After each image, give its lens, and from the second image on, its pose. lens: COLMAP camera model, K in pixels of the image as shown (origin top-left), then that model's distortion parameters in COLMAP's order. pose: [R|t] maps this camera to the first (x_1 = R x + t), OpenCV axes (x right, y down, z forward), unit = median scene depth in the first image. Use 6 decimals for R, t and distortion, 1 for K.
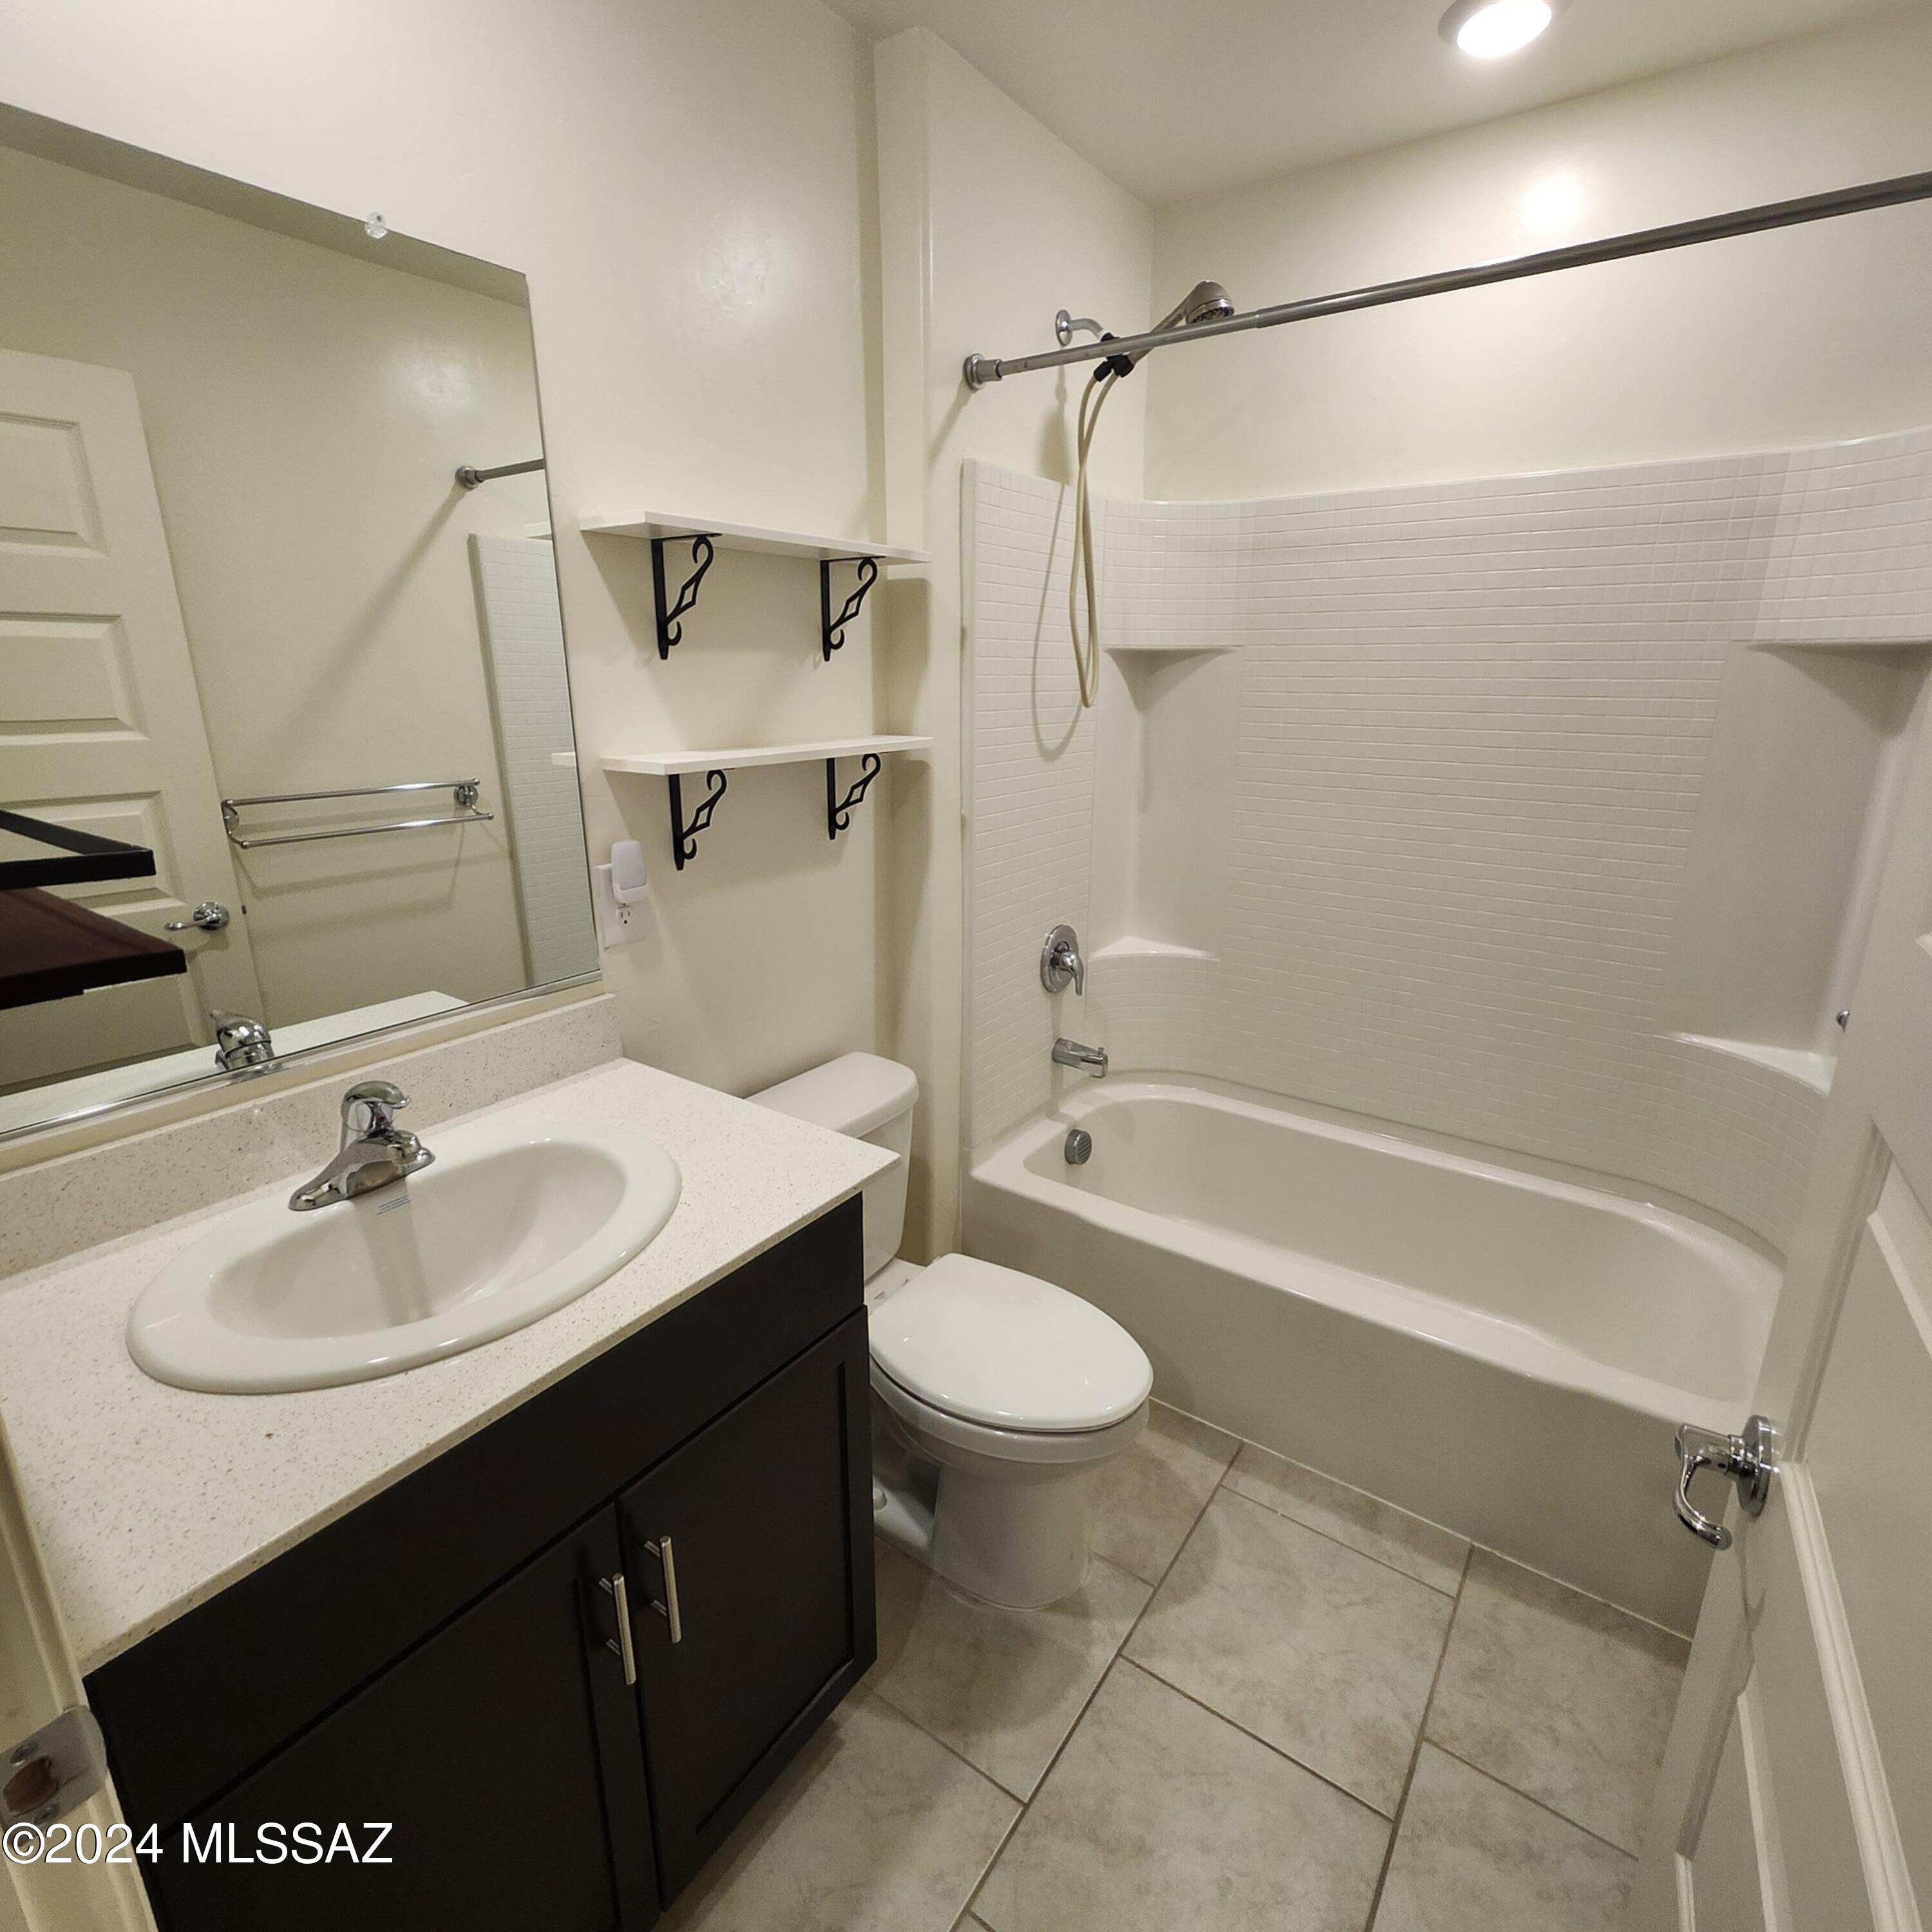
lens RADIAL K [[1002.7, 0, 964.3], [0, 1002.7, 937.7], [0, 0, 1]] dist [-0.001909, 0.001156]
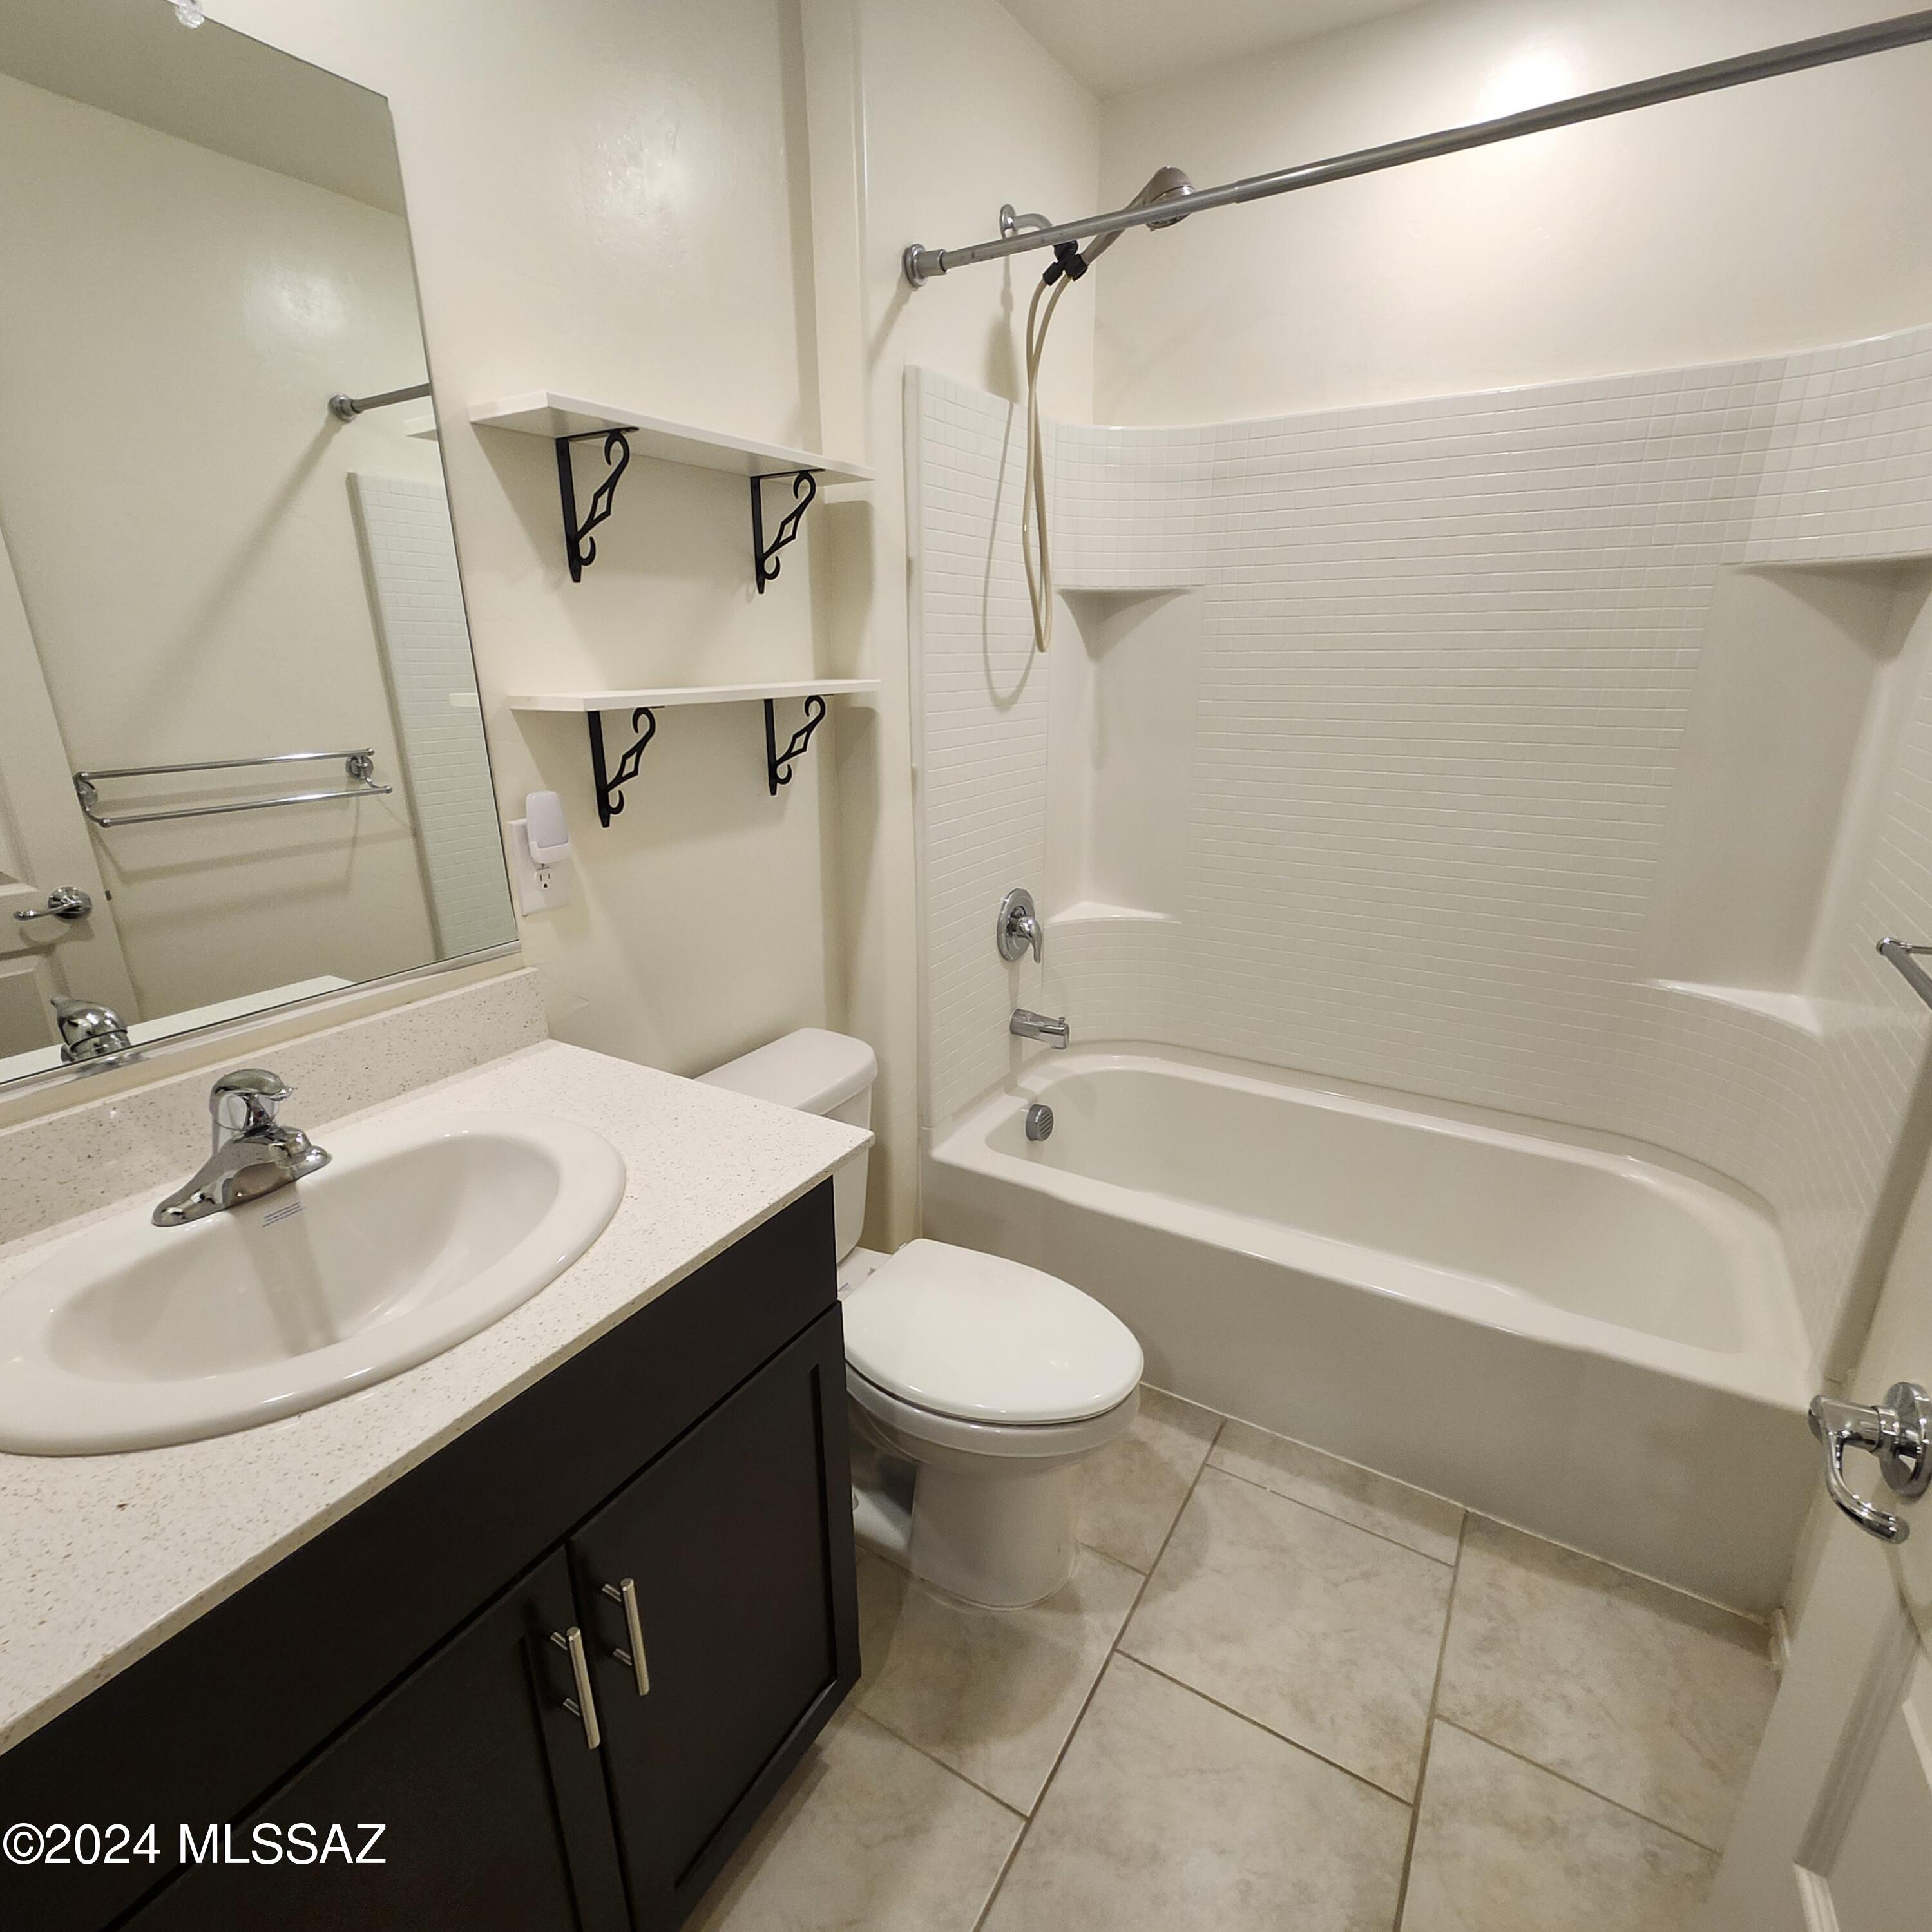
lens RADIAL K [[1006.2, 0, 951.9], [0, 1006.2, 966.9], [0, 0, 1]] dist [0.000209, -0.001324]
pose [[0.997899, -0.030921, 0.056941, -0.033406], [0.028349, 0.998565, 0.045445, 0.025370], [-0.058264, -0.043735, 0.997343, 0.091686]]
